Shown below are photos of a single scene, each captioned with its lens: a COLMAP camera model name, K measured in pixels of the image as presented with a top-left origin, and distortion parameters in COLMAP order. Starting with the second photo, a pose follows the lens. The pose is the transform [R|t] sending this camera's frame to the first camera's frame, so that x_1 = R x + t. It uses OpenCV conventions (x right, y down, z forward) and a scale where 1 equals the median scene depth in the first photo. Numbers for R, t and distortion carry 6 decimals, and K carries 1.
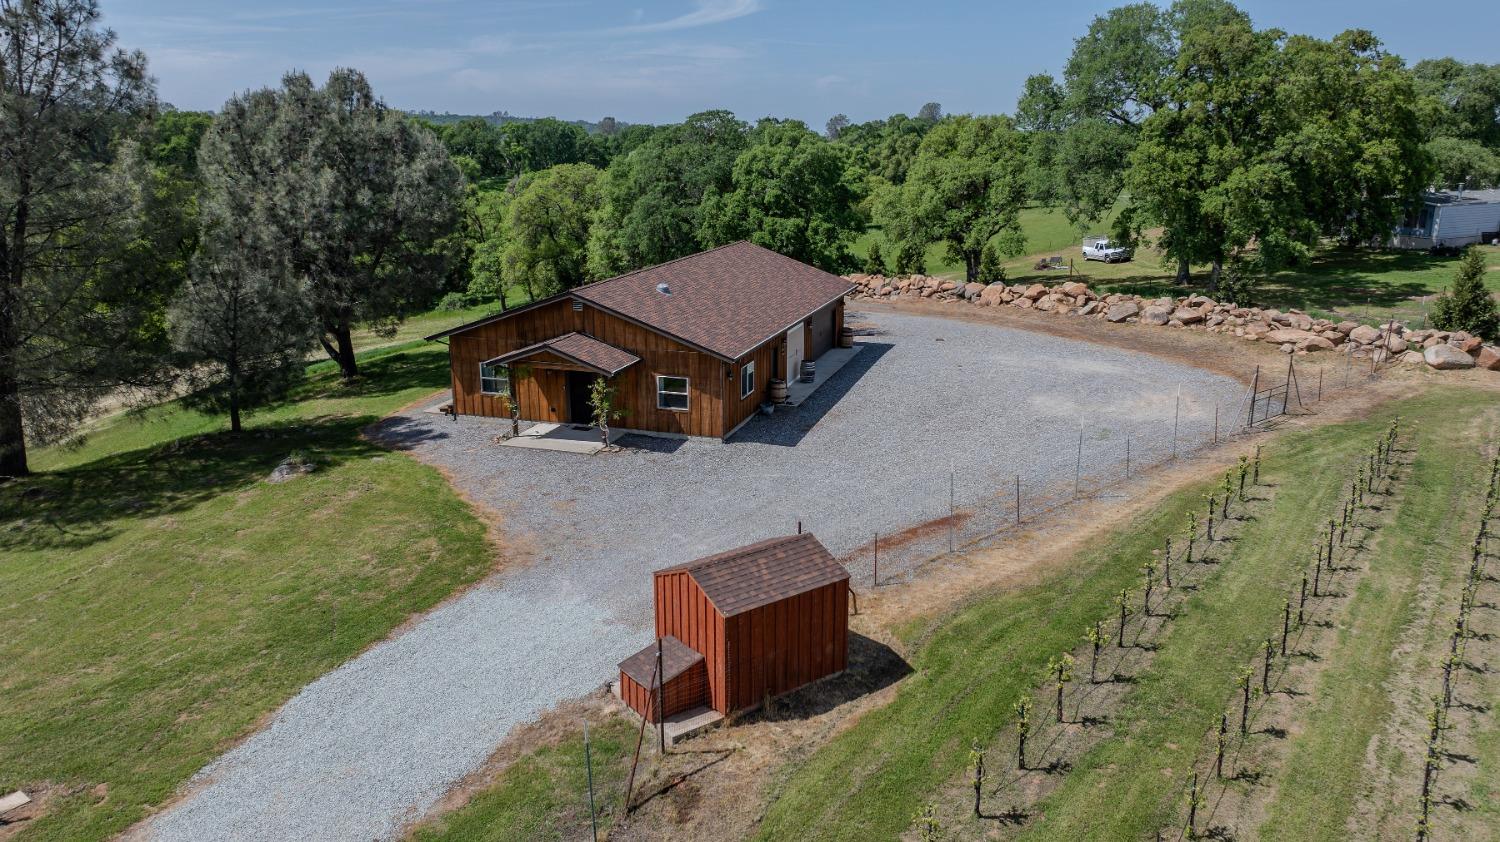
lens RADIAL K [[1079.4, 0, 750.0], [0, 1079.4, 421.0], [0, 0, 1]] dist [-0.066303, 0.078678]
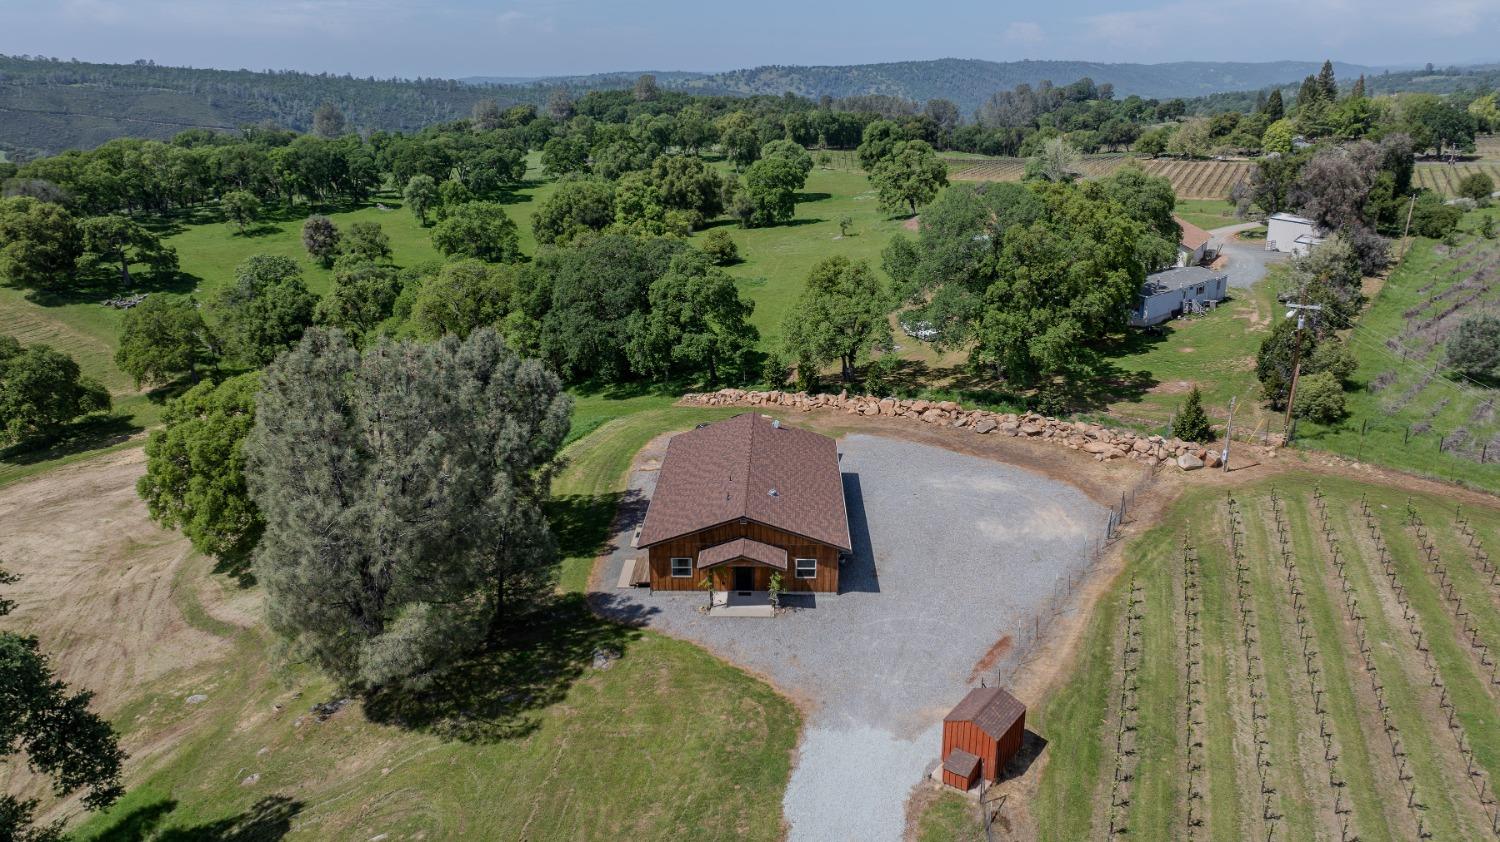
lens RADIAL K [[1089.9, 0, 750.0], [0, 1089.9, 421.0], [0, 0, 1]] dist [-0.007765, 0.001461]
pose [[0.957554, -0.097580, 0.271235, -0.454950], [0.080468, 0.994041, 0.073535, -0.296059], [-0.276795, -0.048588, 0.959700, -0.440706]]
